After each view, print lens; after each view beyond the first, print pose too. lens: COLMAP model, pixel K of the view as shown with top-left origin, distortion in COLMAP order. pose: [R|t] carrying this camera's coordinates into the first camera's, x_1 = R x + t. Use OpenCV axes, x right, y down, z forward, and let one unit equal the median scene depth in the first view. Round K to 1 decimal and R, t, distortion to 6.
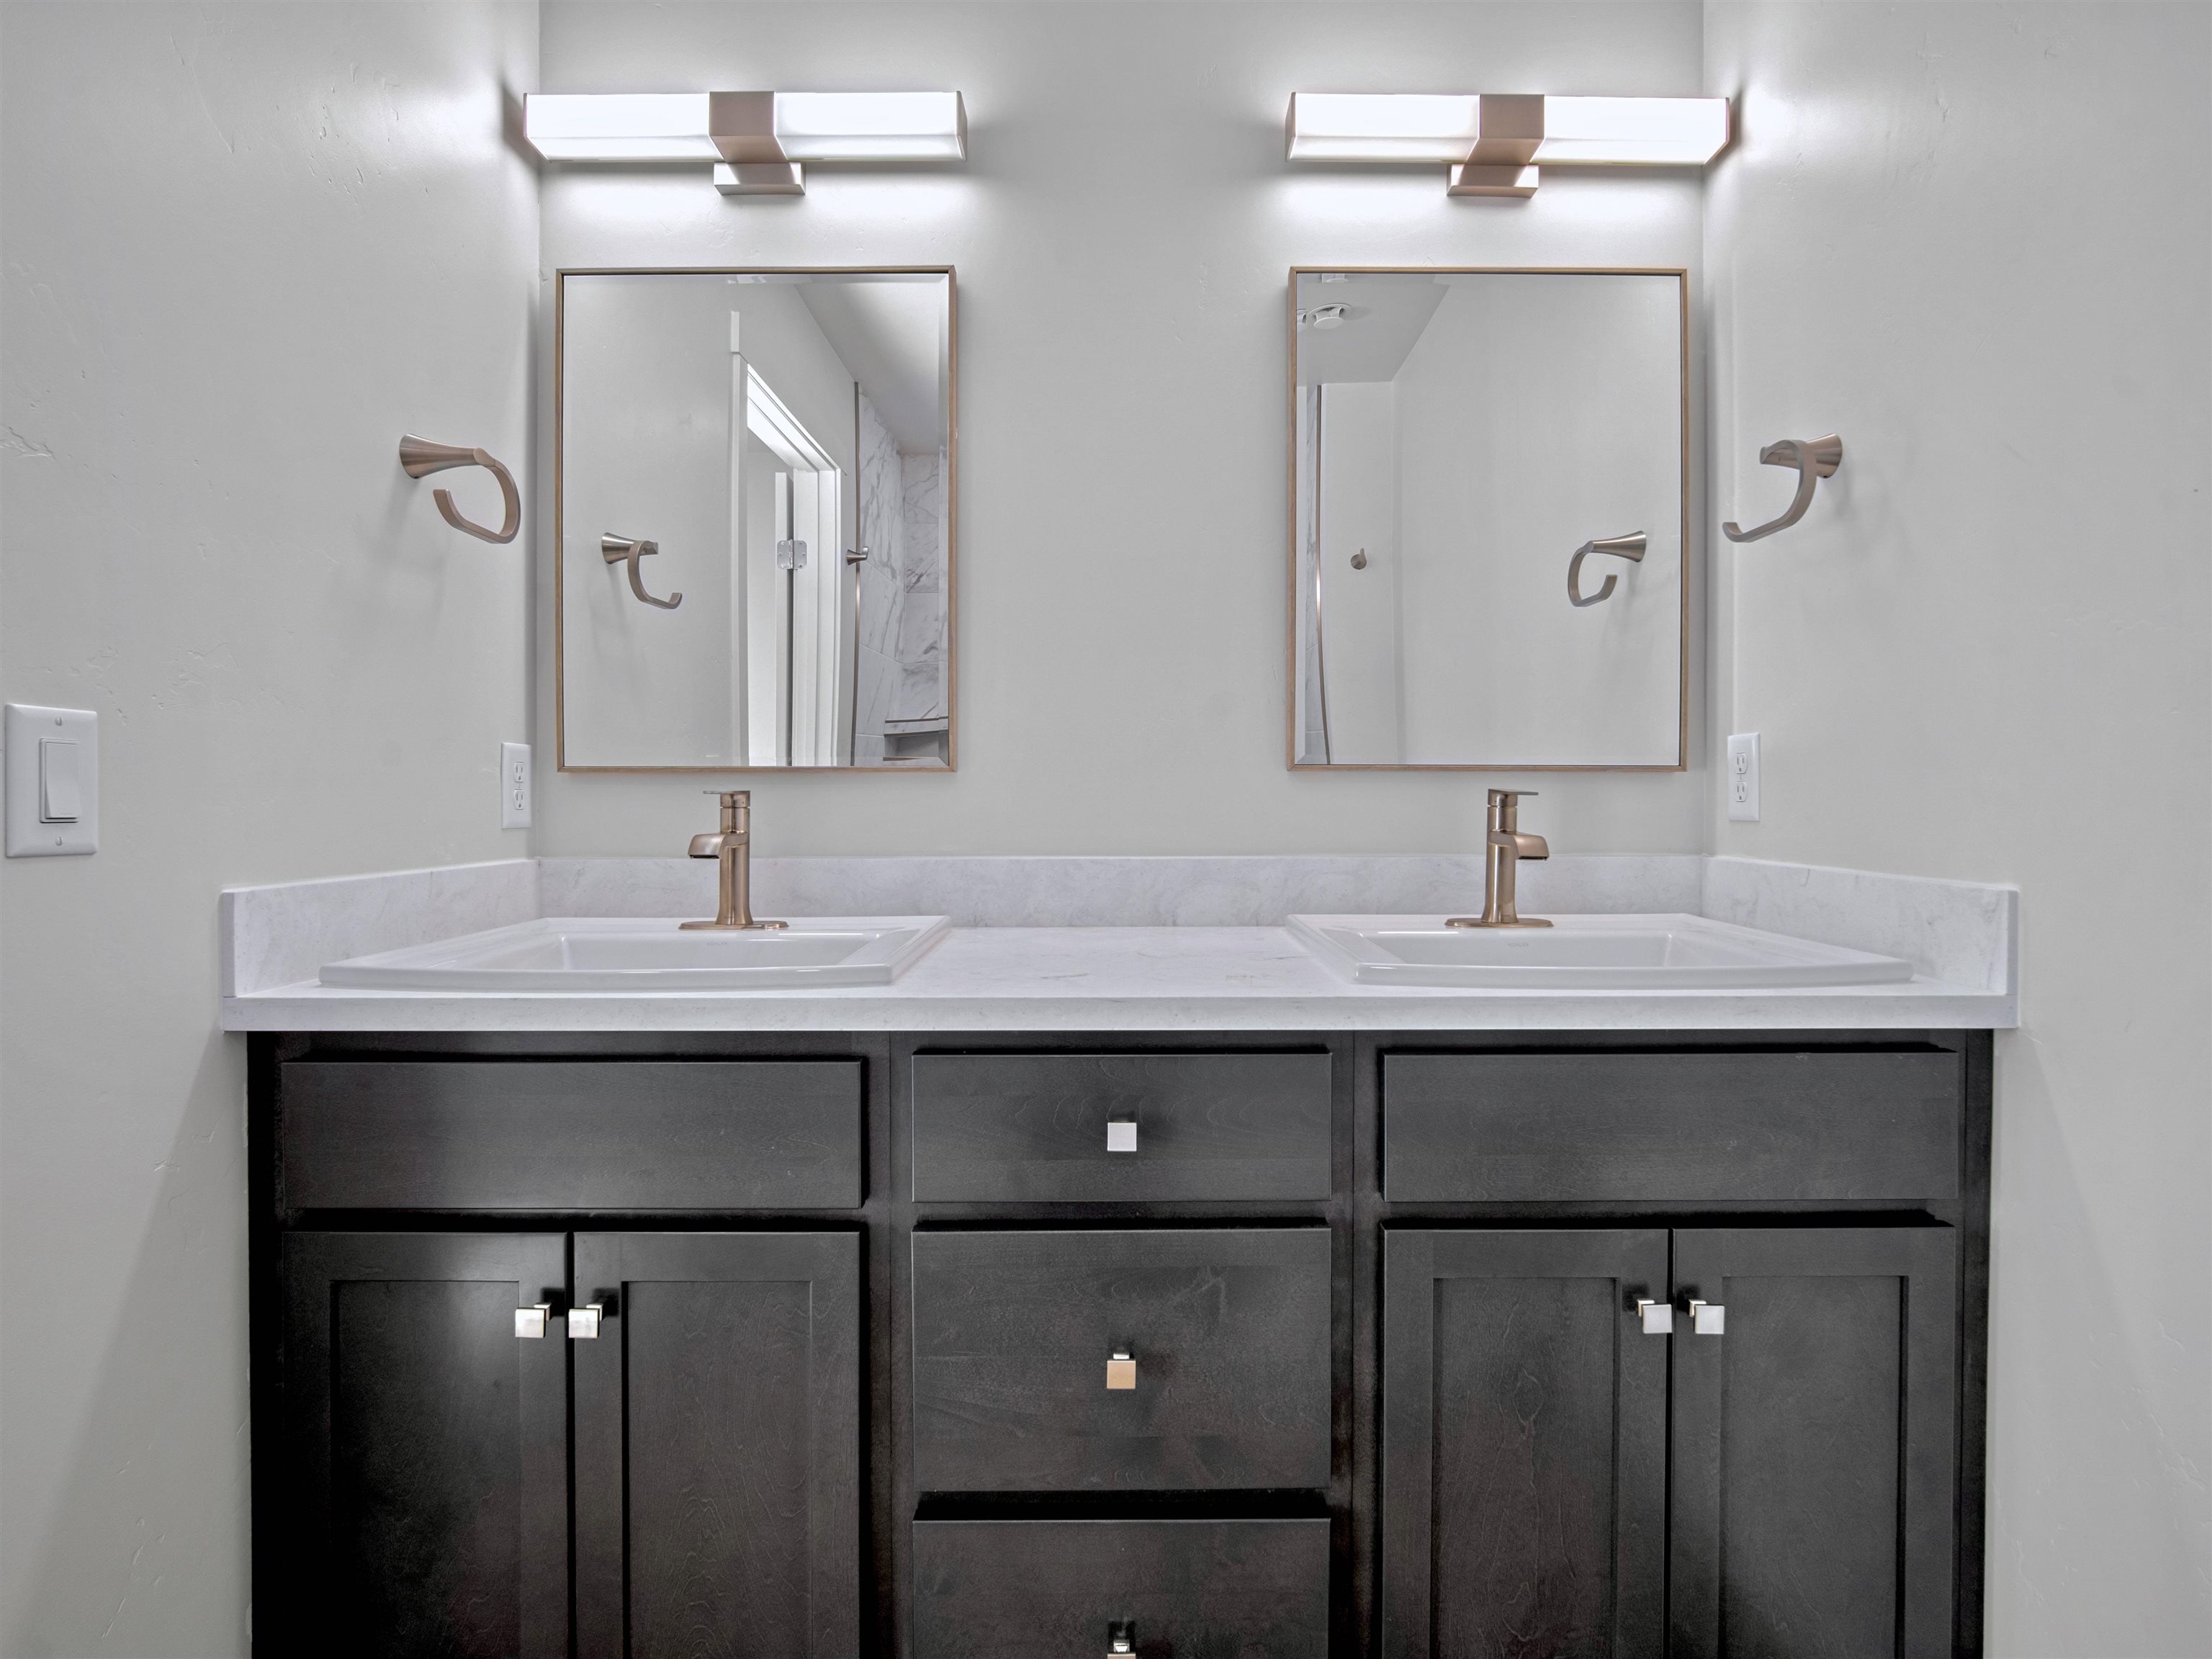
lens RADIAL K [[1106.6, 0, 1112.4], [0, 1106.6, 816.9], [0, 0, 1]] dist [-0.000019, 0.000202]
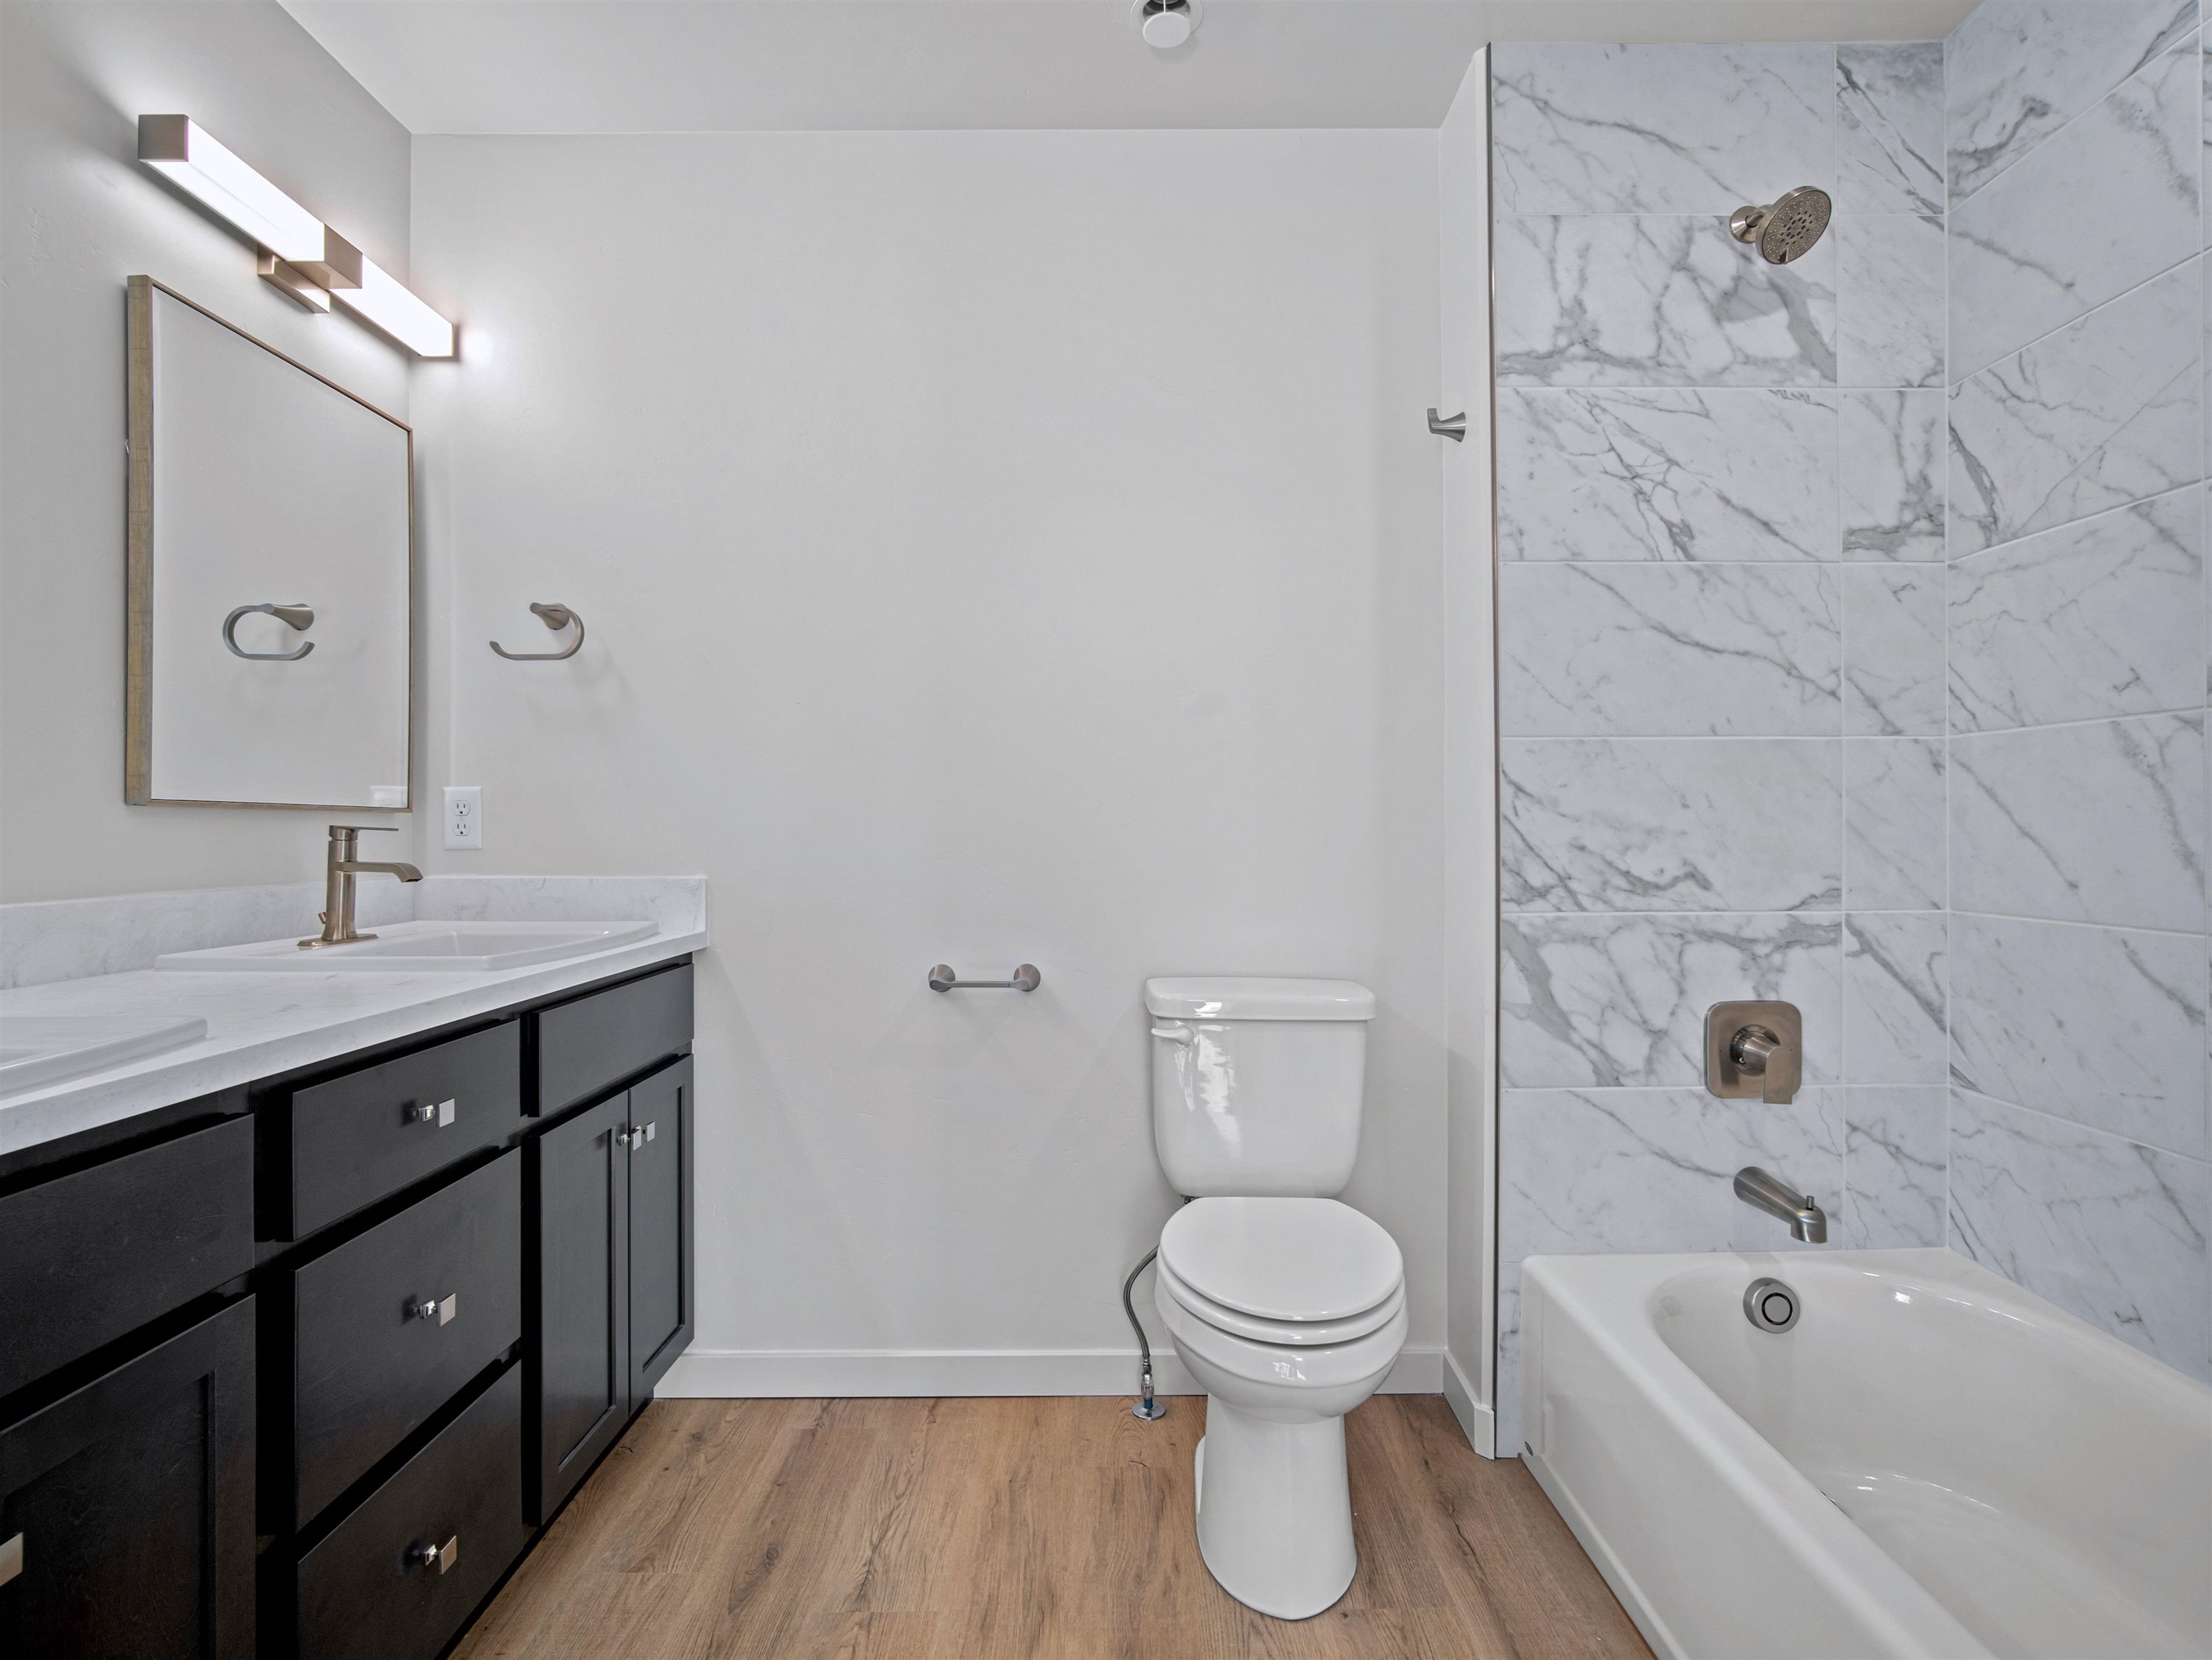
lens RADIAL K [[1176.7, 0, 1106.0], [0, 1176.7, 830.0], [0, 0, 1]] dist [0.039017, -0.000017]
pose [[0.004679, -0.000266, 0.999989, -0.914021], [0.018234, 0.999834, 0.000180, -0.005695], [-0.999823, 0.018233, 0.004683, 0.185332]]
